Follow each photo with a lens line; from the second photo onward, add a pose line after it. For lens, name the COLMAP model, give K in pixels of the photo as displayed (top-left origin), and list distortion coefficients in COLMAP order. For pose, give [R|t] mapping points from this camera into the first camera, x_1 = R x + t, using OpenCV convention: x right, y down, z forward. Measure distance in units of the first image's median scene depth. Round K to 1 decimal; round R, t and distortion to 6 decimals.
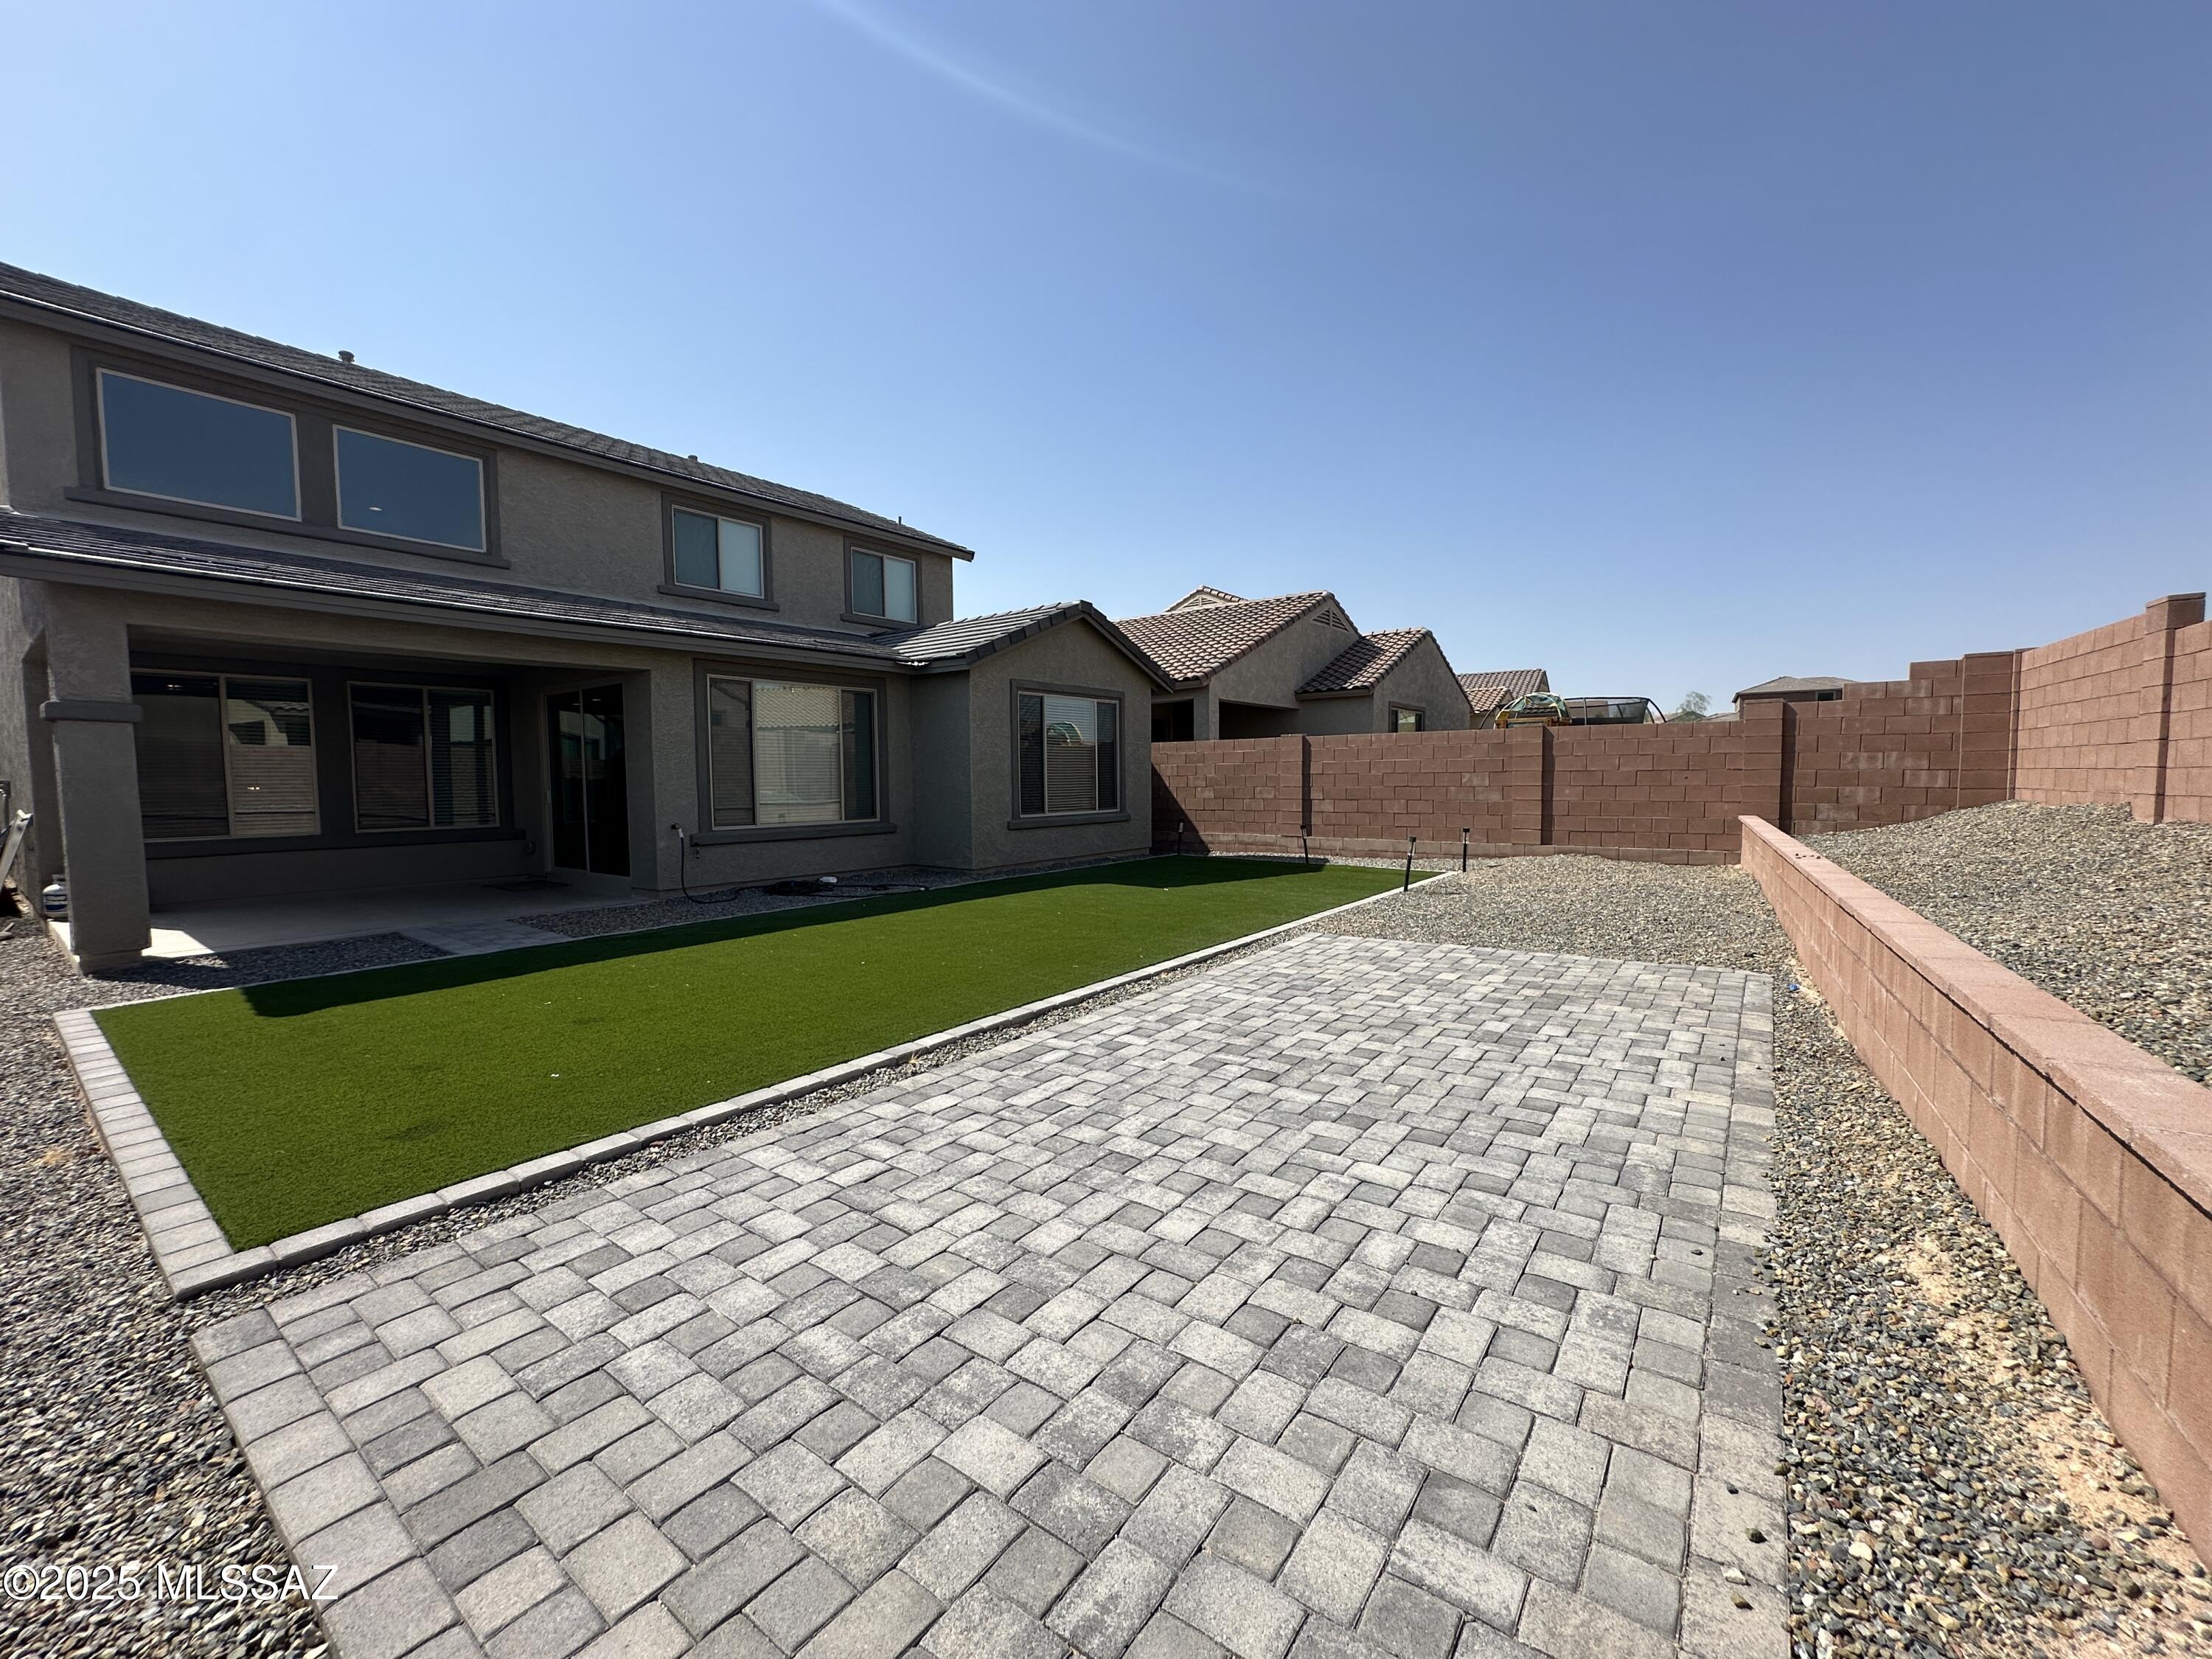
lens RADIAL K [[884.7, 0, 1100.5], [0, 884.7, 827.5], [0, 0, 1]] dist [-0.000860, 0.000211]
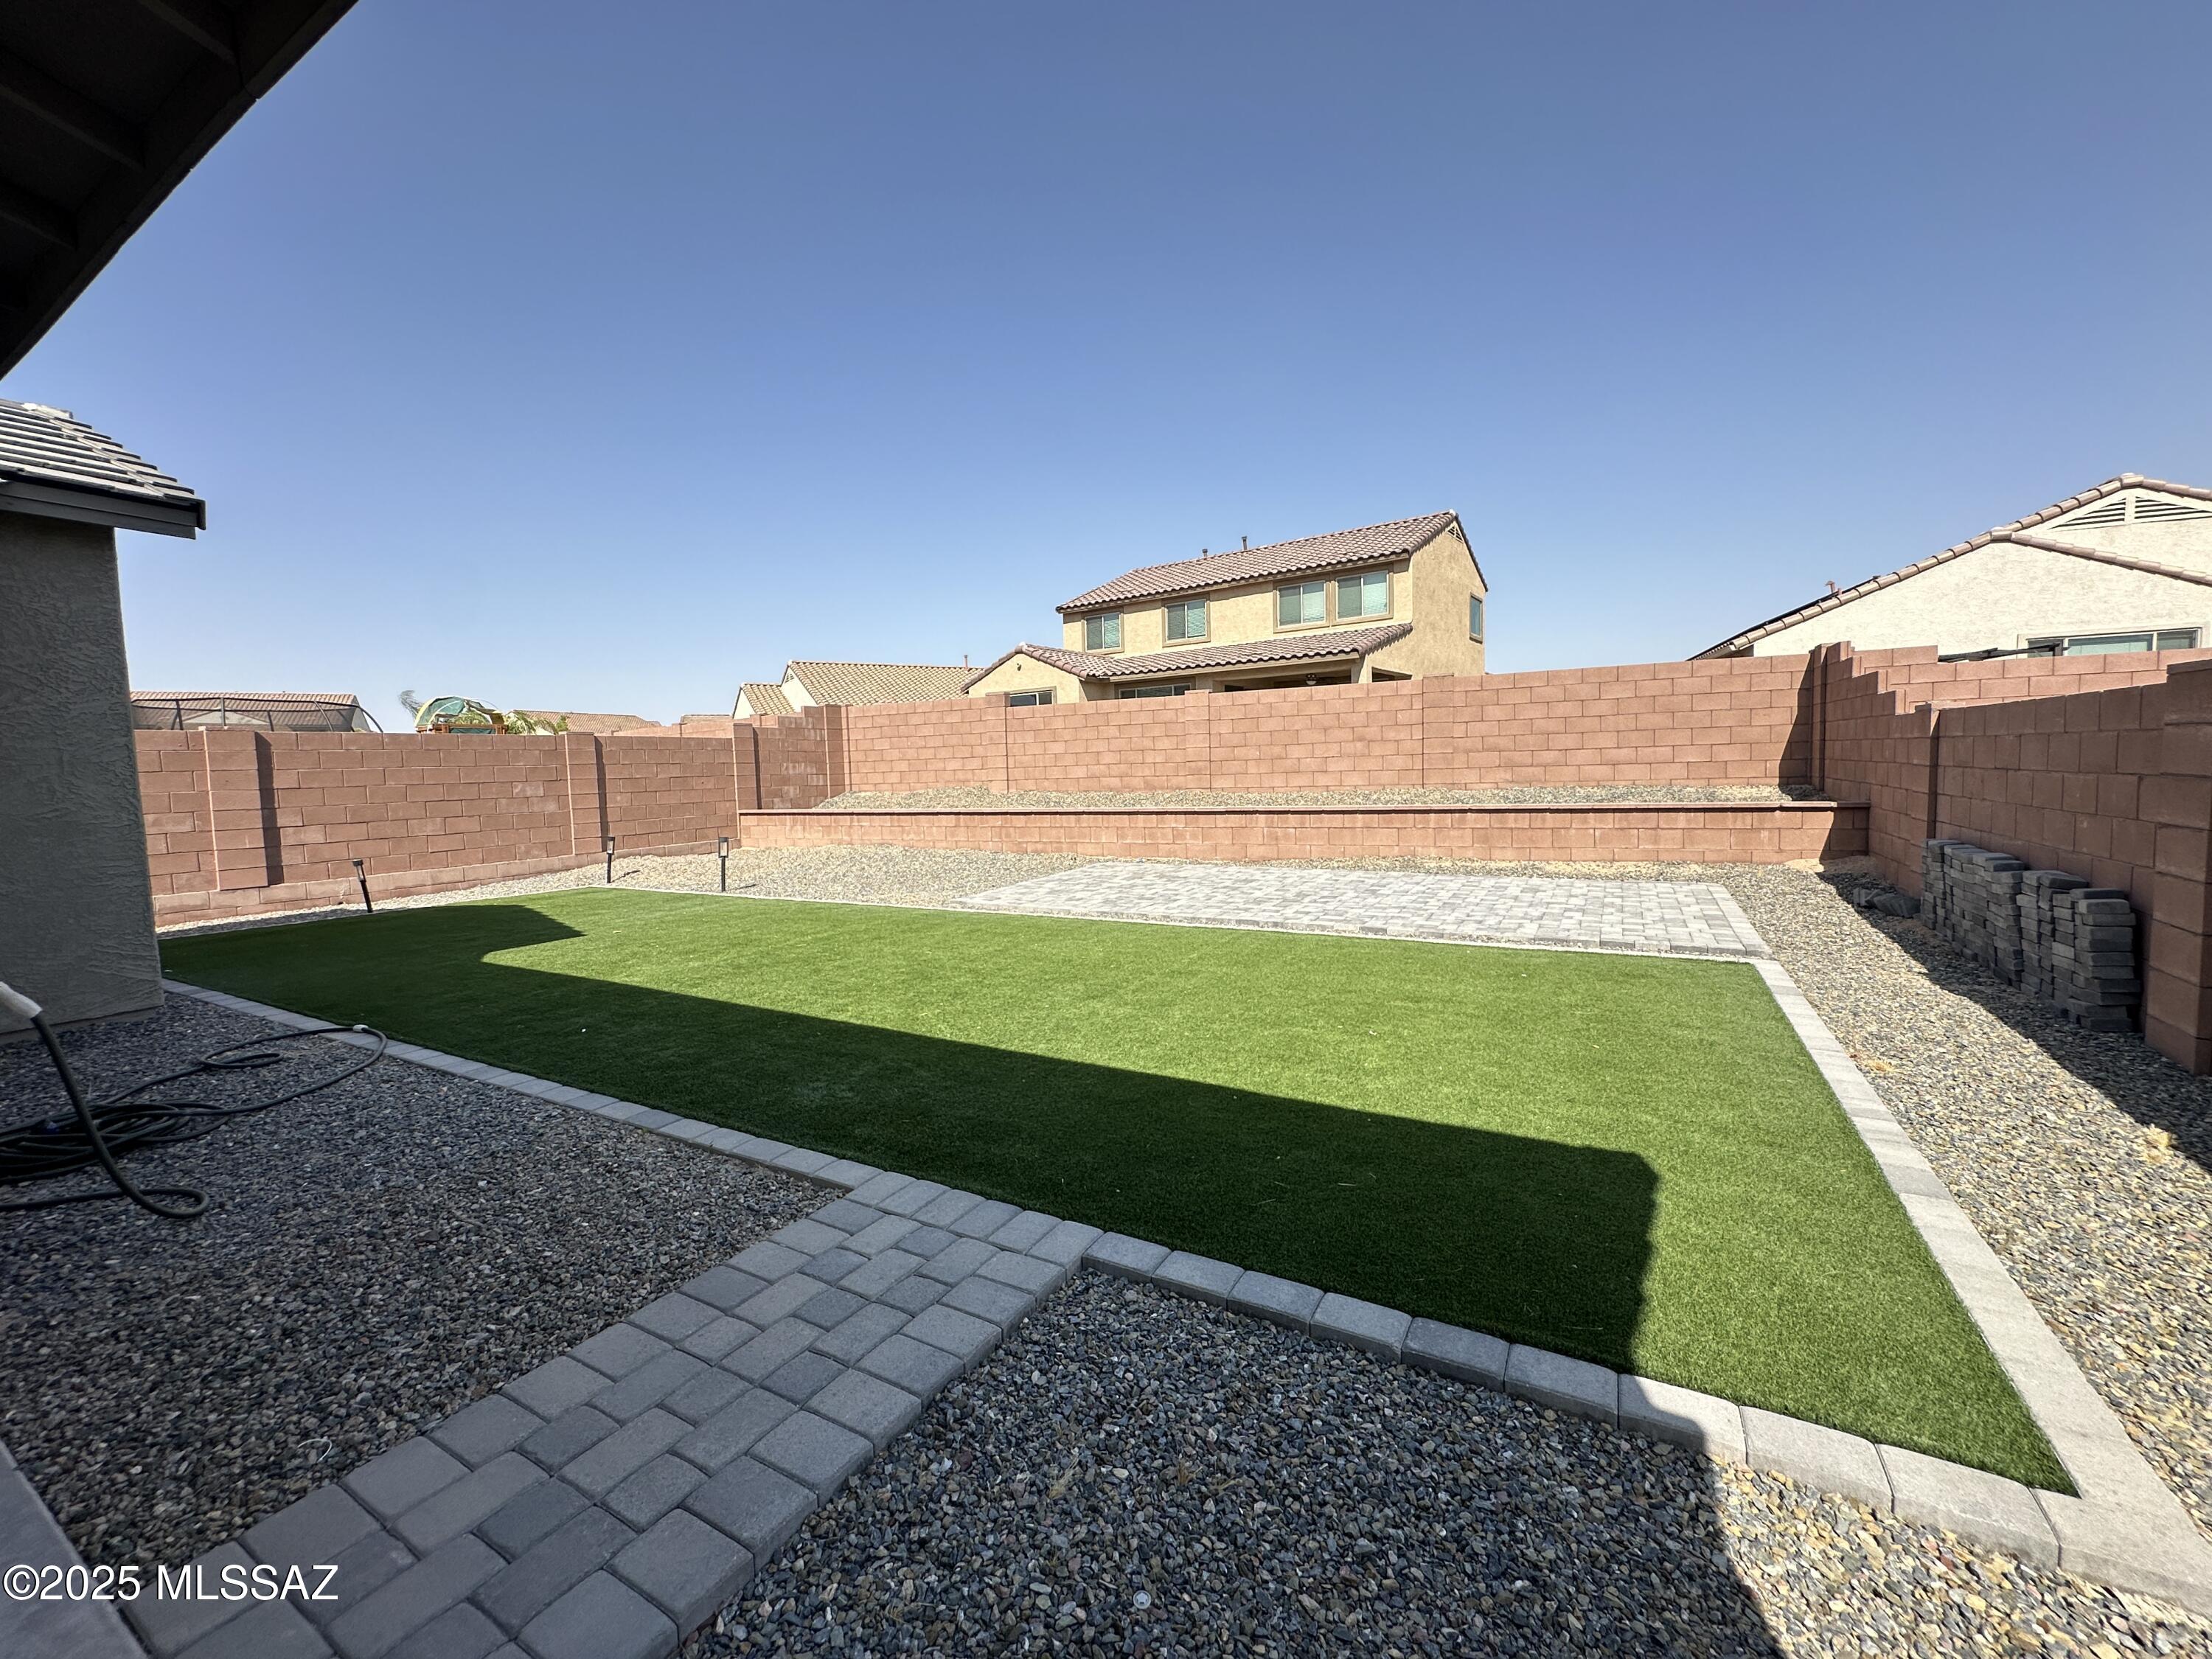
lens RADIAL K [[884.7, 0, 1103.8], [0, 884.7, 828.0], [0, 0, 1]] dist [-0.000860, 0.000211]
pose [[-0.131578, -0.049442, 0.990072, -0.595931], [0.099359, 0.993068, 0.062796, -0.014397], [-0.986314, 0.106635, -0.125754, 0.576163]]
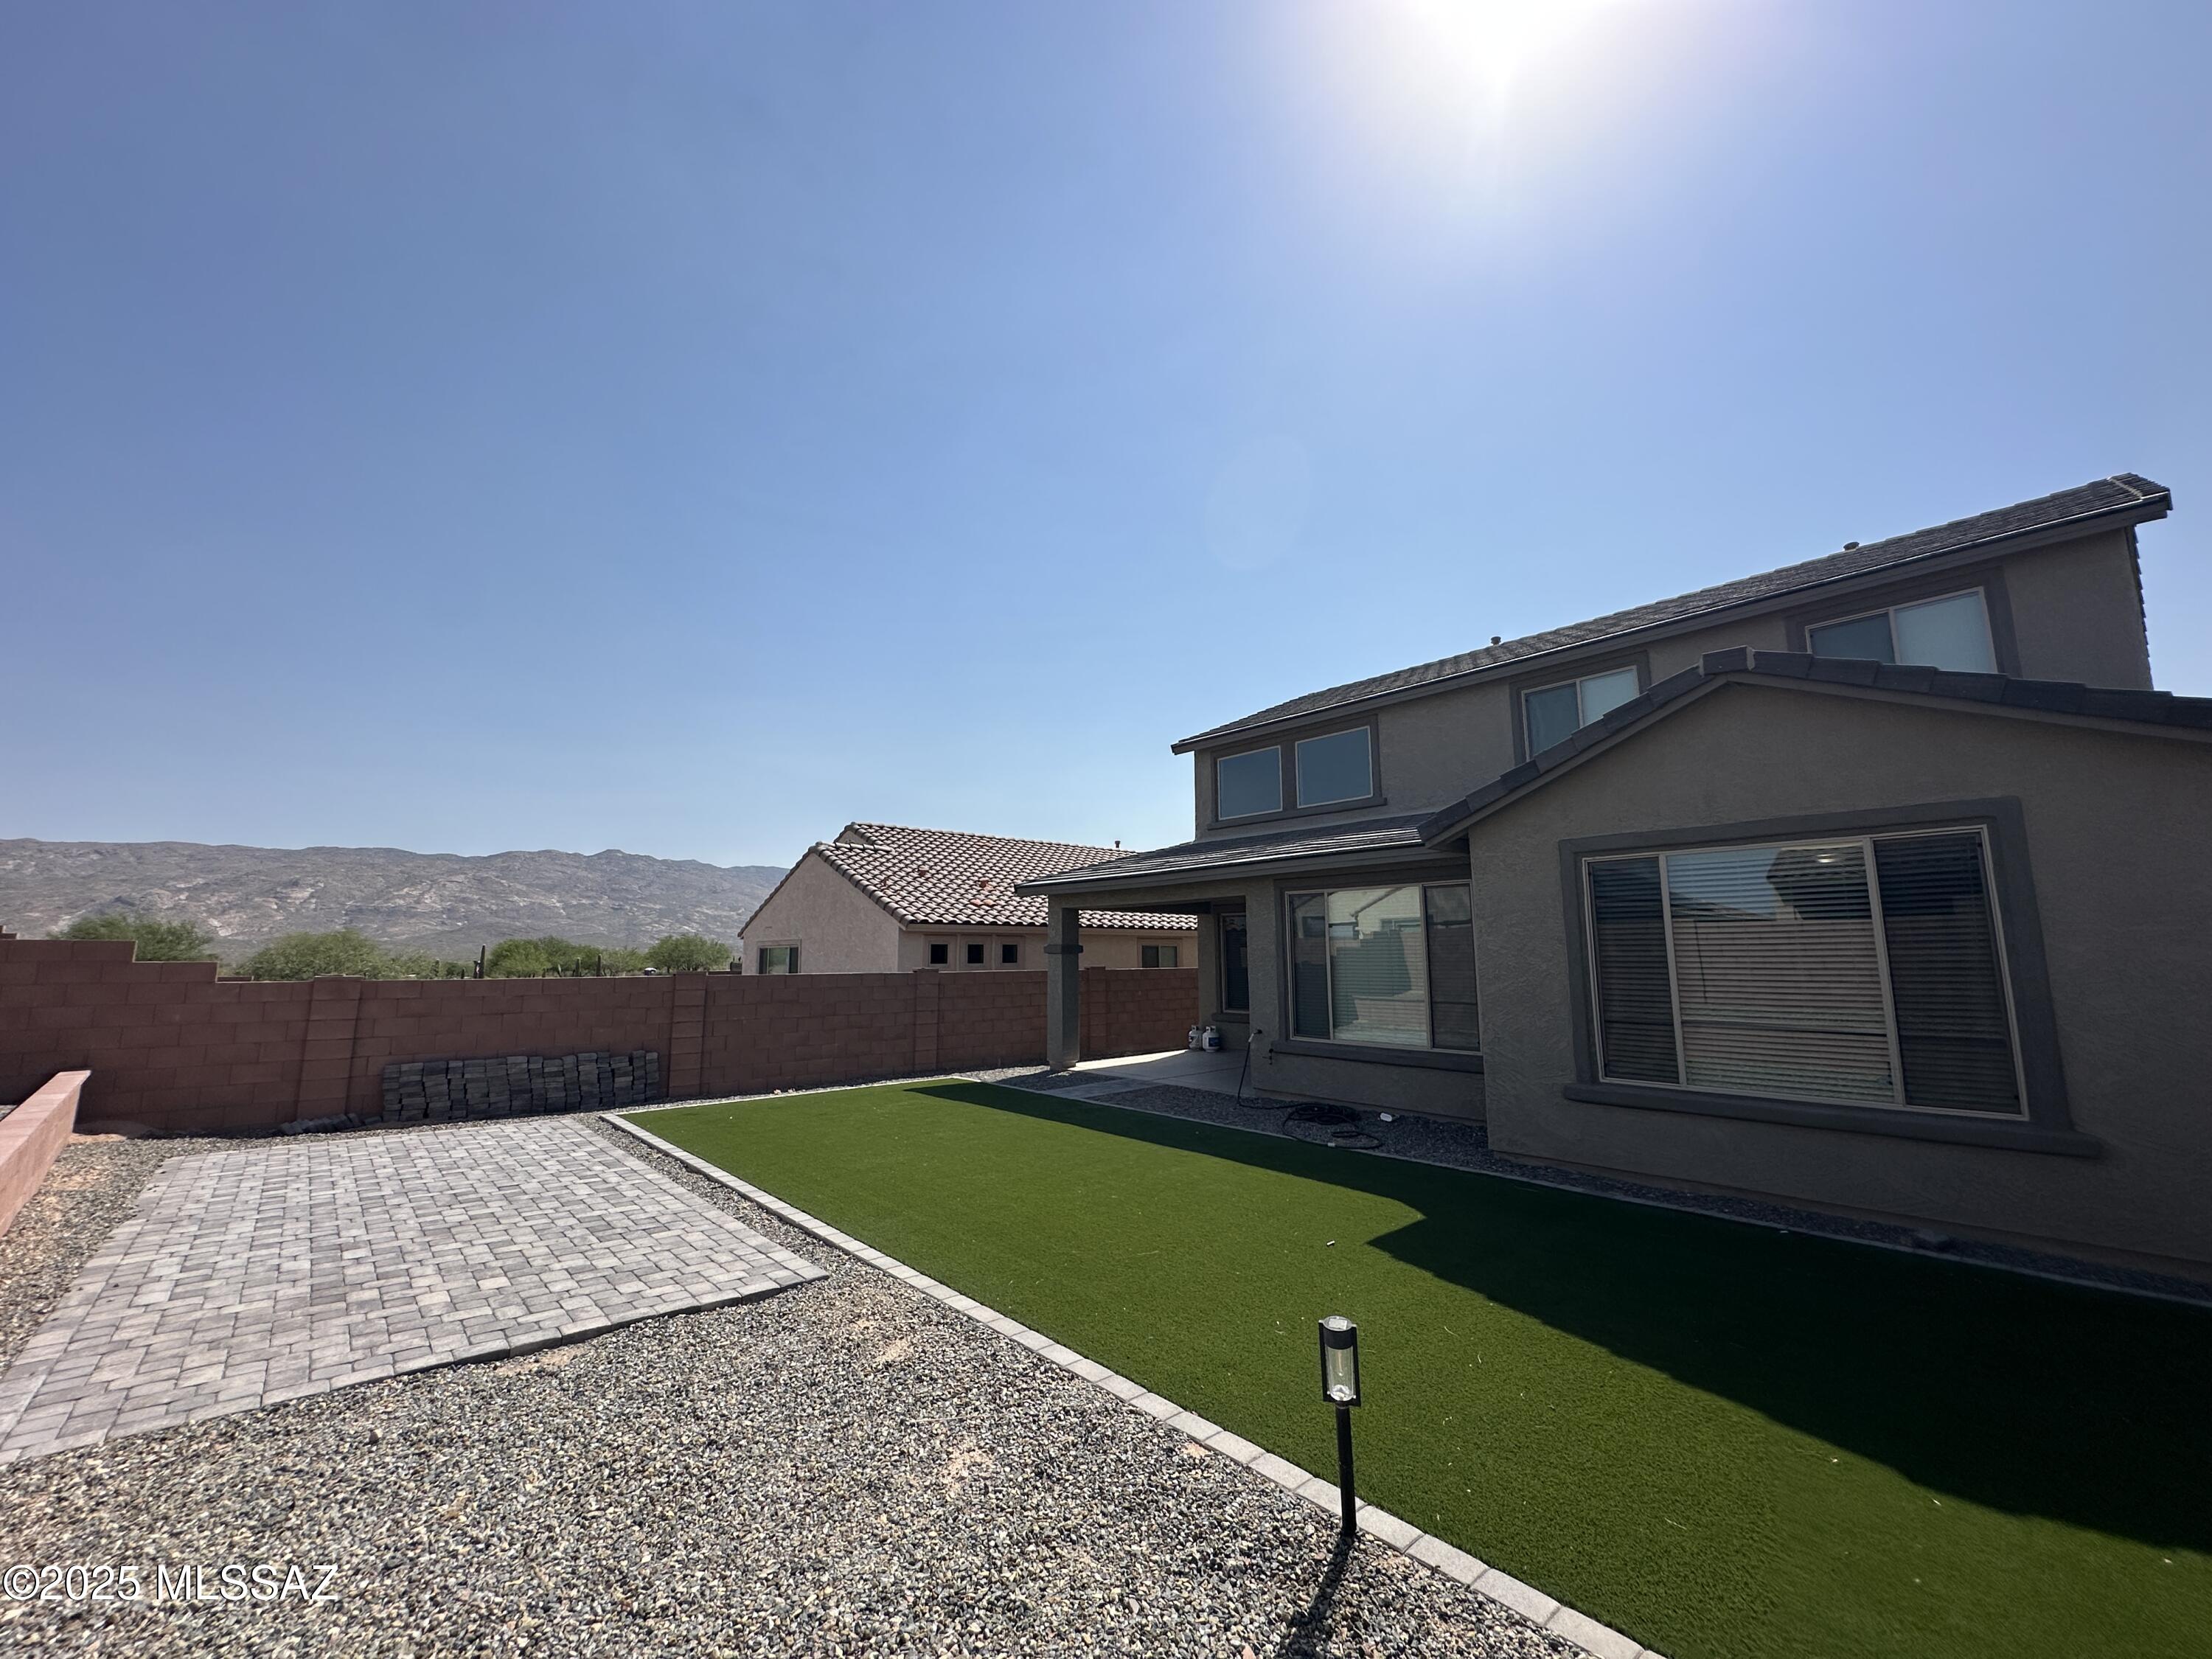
lens RADIAL K [[884.7, 0, 1101.5], [0, 884.7, 834.1], [0, 0, 1]] dist [-0.000860, 0.000211]
pose [[-0.195421, -0.125678, -0.972633, 0.546771], [-0.052835, 0.991664, -0.117521, -0.086253], [0.979295, 0.028423, -0.200432, 0.821681]]
